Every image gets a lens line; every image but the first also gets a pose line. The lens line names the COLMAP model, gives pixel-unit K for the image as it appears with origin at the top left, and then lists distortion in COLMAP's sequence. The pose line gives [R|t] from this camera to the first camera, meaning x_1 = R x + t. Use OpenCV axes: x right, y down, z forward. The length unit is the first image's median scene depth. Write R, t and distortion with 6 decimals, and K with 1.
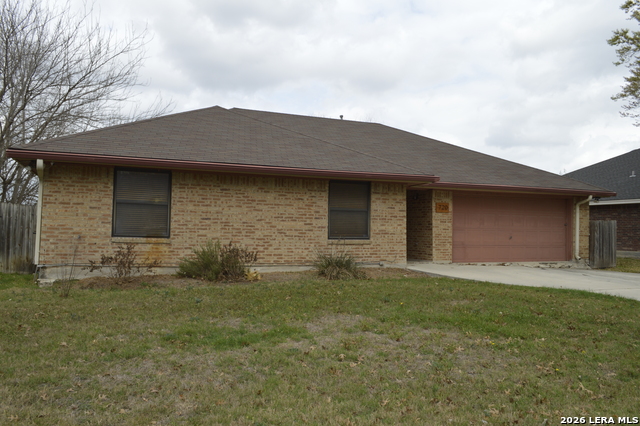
lens RADIAL K [[502.7, 0, 318.9], [0, 502.7, 212.3], [0, 0, 1]] dist [0.002154, -0.038448]
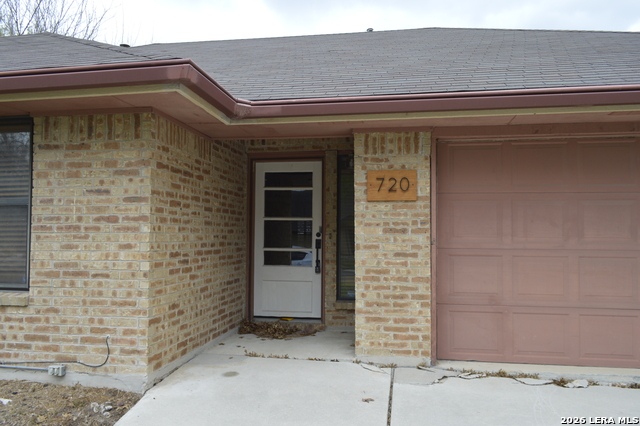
lens RADIAL K [[502.7, 0, 320.9], [0, 502.7, 215.0], [0, 0, 1]] dist [0.002154, -0.038448]
pose [[0.855056, -0.028871, -0.517732, 0.419964], [0.026831, 0.999575, -0.011430, 0.012854], [0.517842, -0.004118, 0.855466, 0.802259]]
